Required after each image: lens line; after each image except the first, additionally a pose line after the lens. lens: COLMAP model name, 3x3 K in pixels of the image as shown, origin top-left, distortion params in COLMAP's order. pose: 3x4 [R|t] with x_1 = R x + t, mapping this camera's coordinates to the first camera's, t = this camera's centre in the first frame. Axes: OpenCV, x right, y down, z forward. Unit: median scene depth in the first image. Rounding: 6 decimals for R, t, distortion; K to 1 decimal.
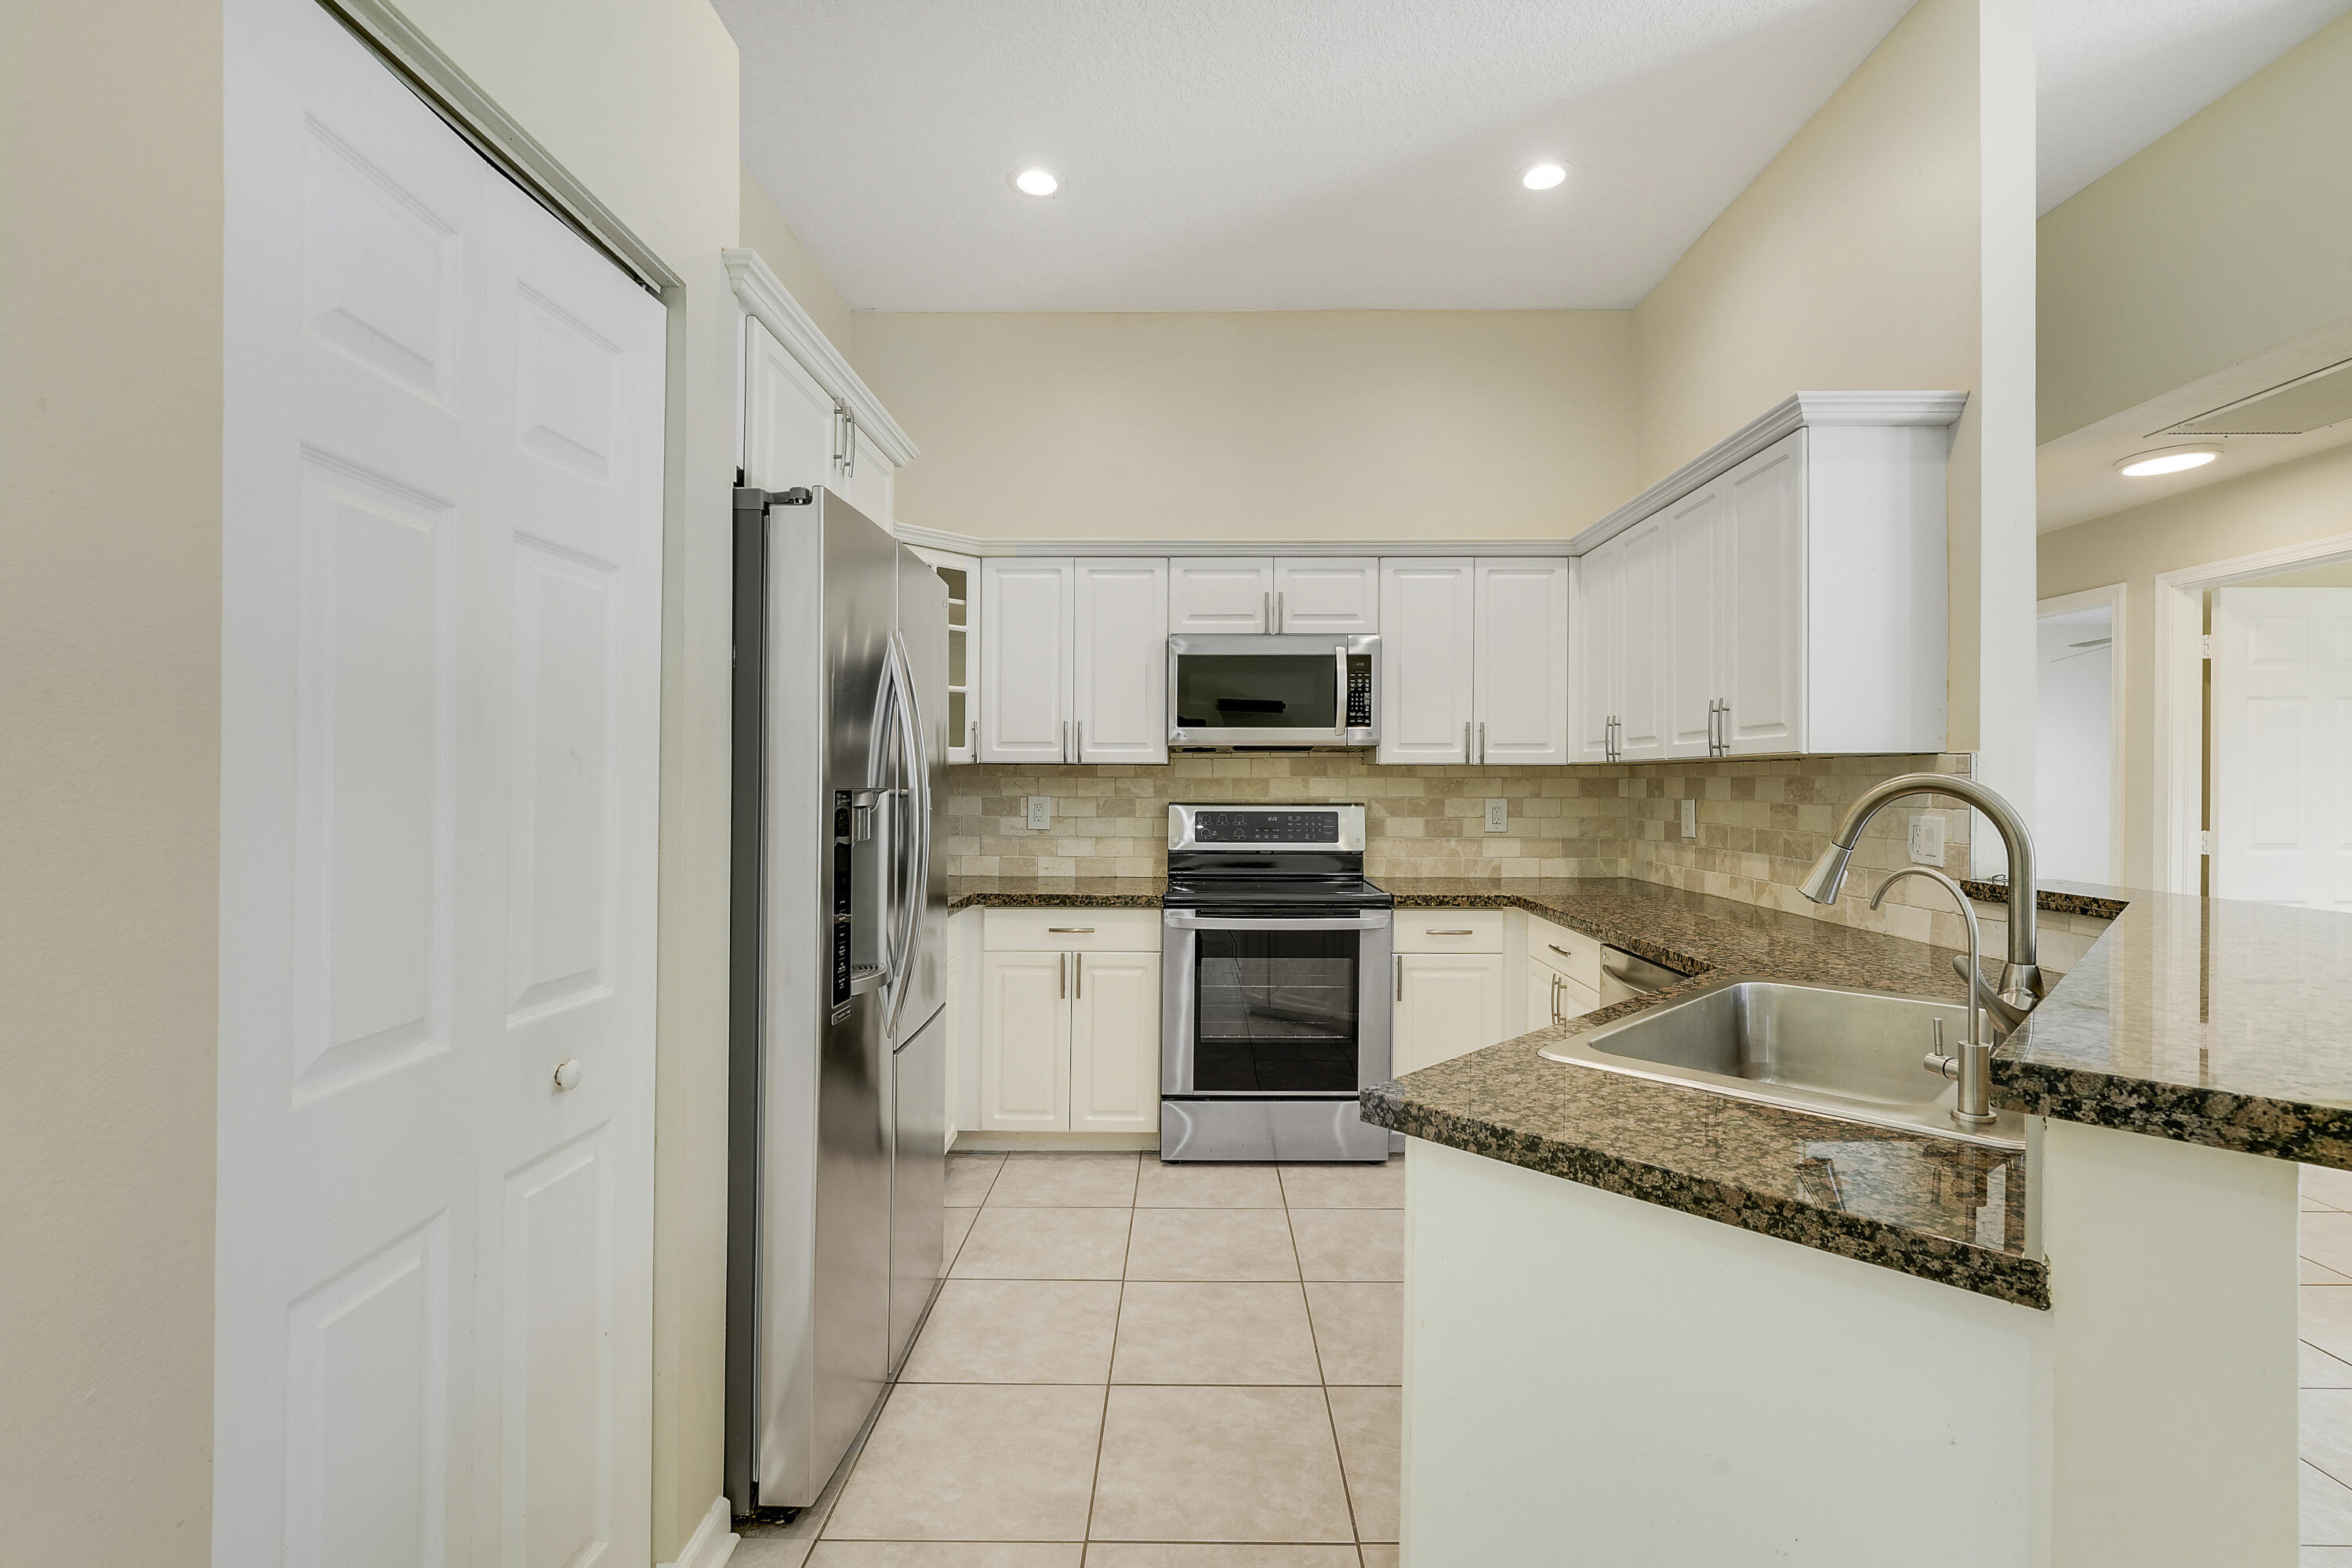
lens RADIAL K [[1064.3, 0, 1205.4], [0, 1064.3, 790.0], [0, 0, 1]] dist [-0.050953, -0.000066]
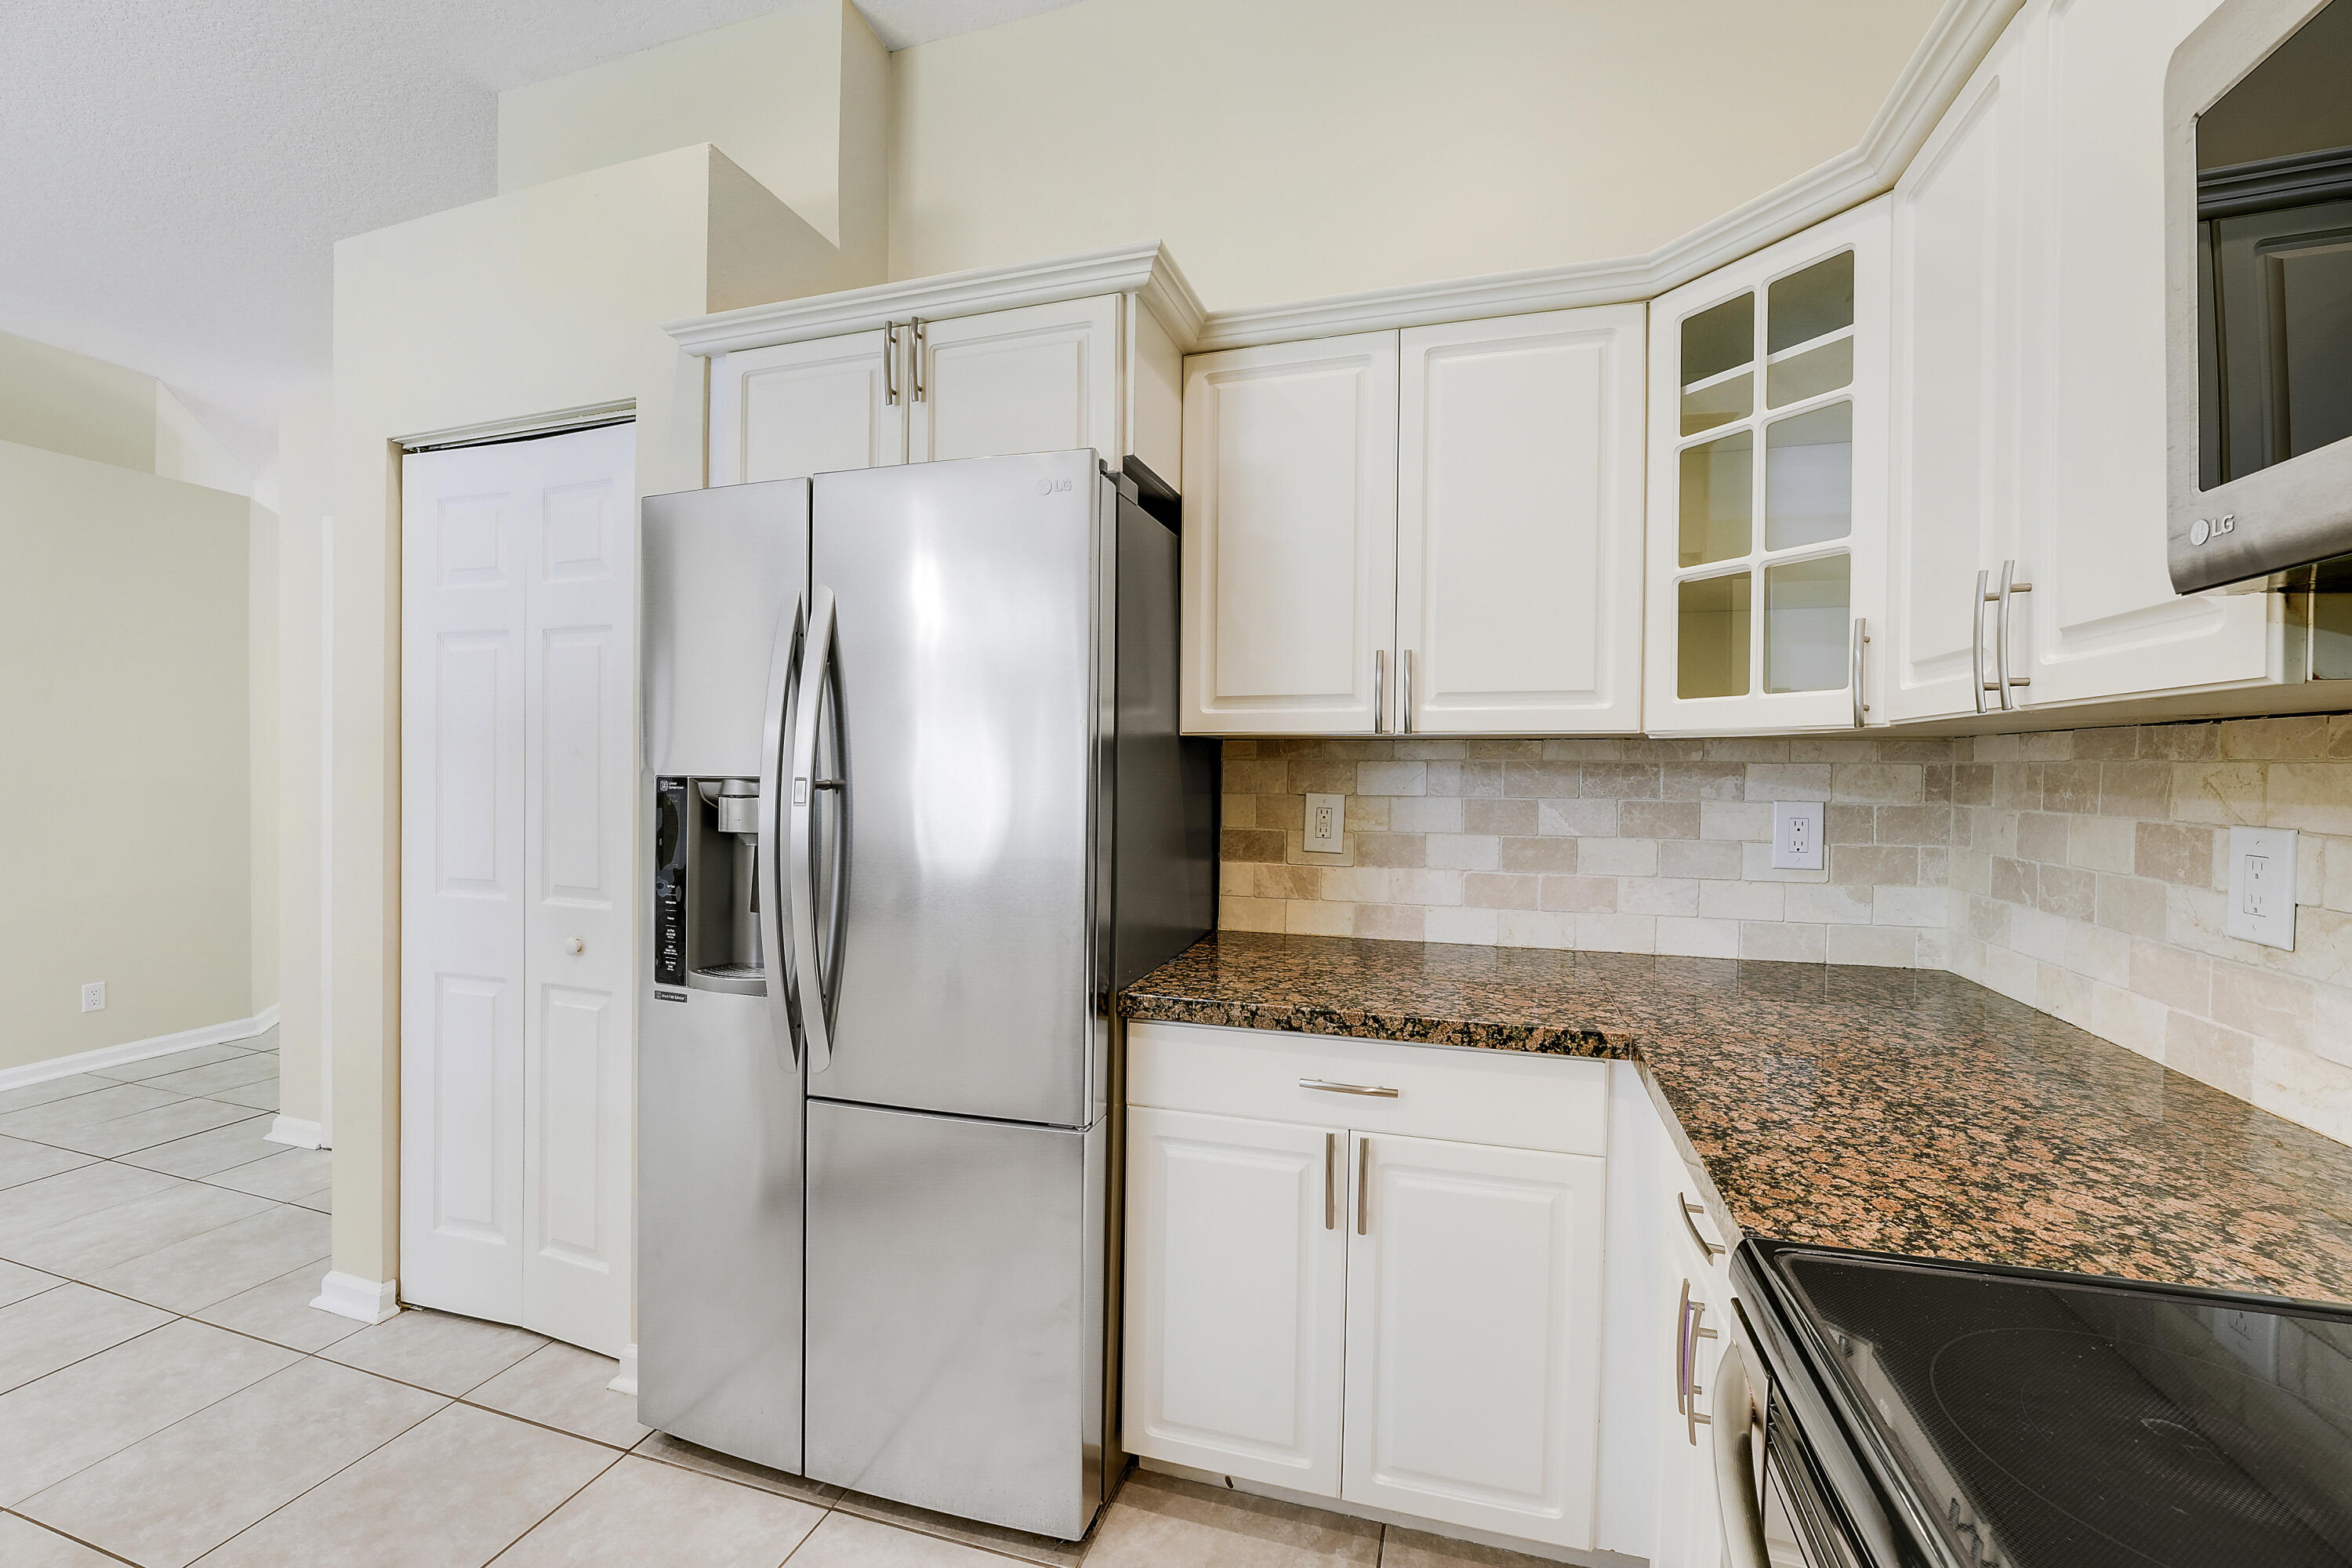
lens RADIAL K [[954.6, 0, 1167.6], [0, 954.6, 775.8], [0, 0, 1]] dist [-0.040585, 0.009379]
pose [[-0.291852, 0.004516, -0.956453, 0.186459], [-0.013867, 0.999864, 0.008953, -0.007382], [0.956363, 0.015876, -0.291750, 0.857623]]
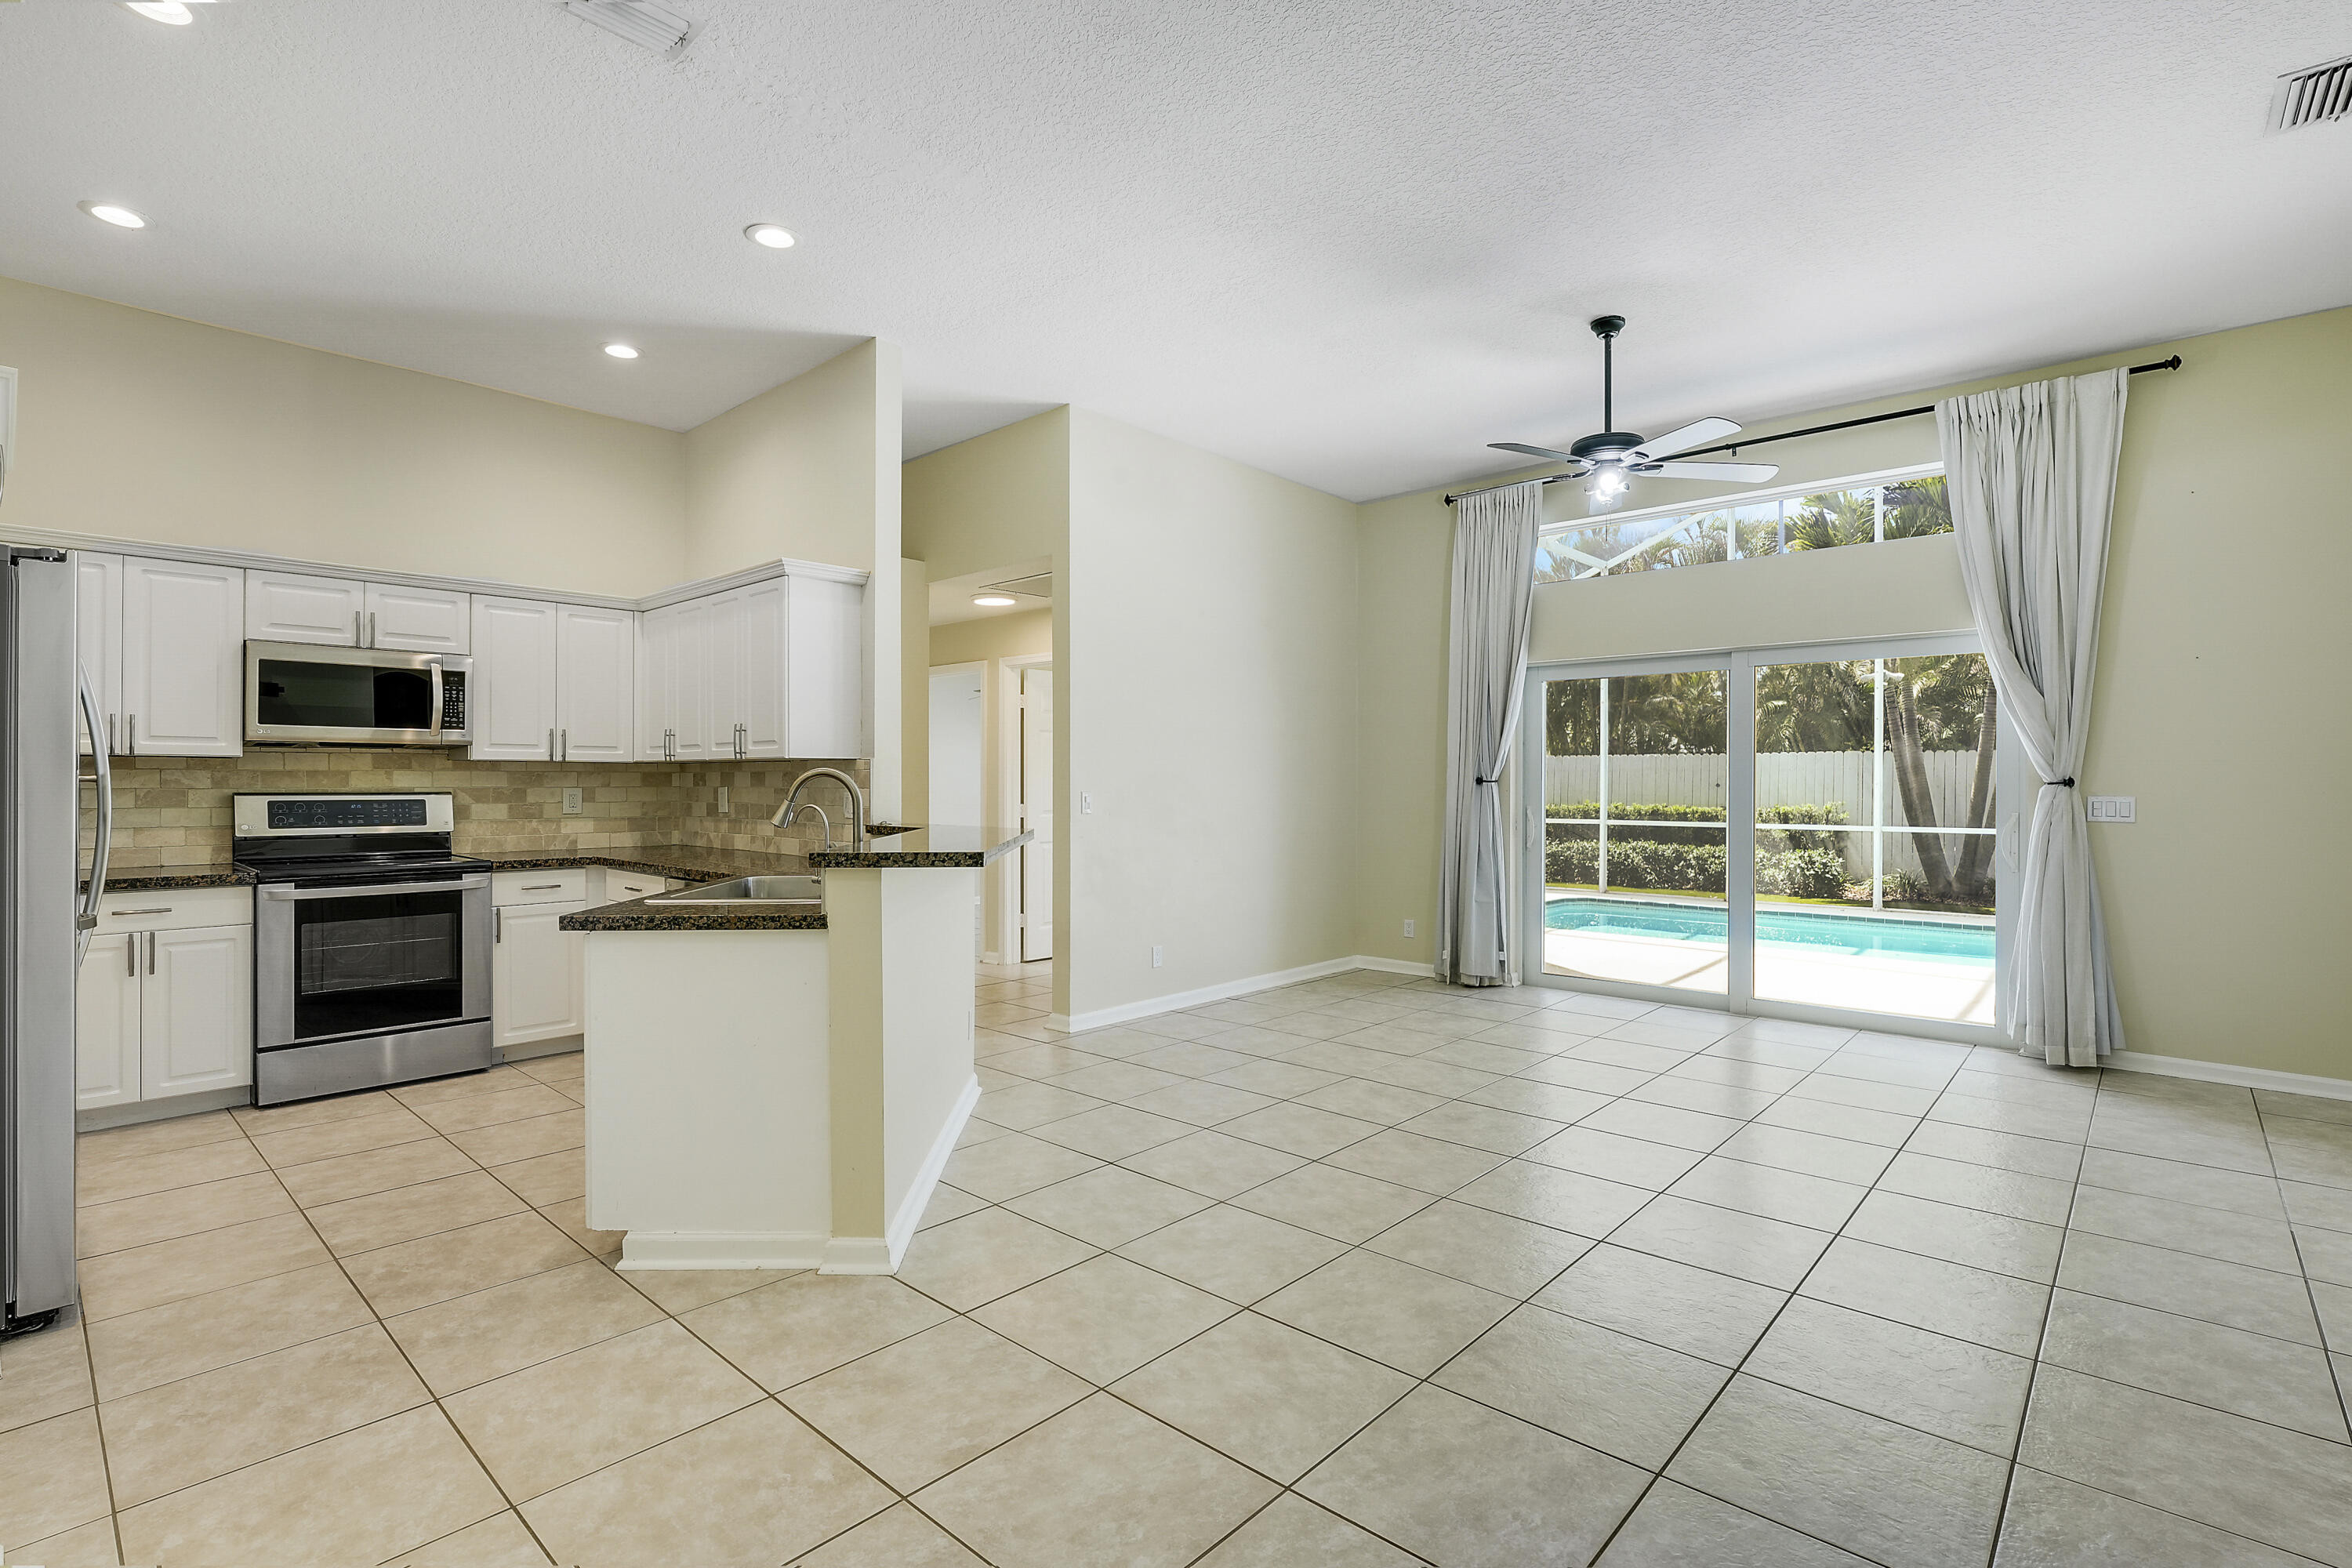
lens RADIAL K [[1052.2, 0, 1190.2], [0, 1052.2, 789.4], [0, 0, 1]] dist [0.003002, 0.000502]
pose [[0.666893, -0.005749, 0.745132, -0.196105], [0.005439, 0.999981, 0.002847, 0.011334], [-0.745134, 0.002154, 0.666911, -0.453780]]
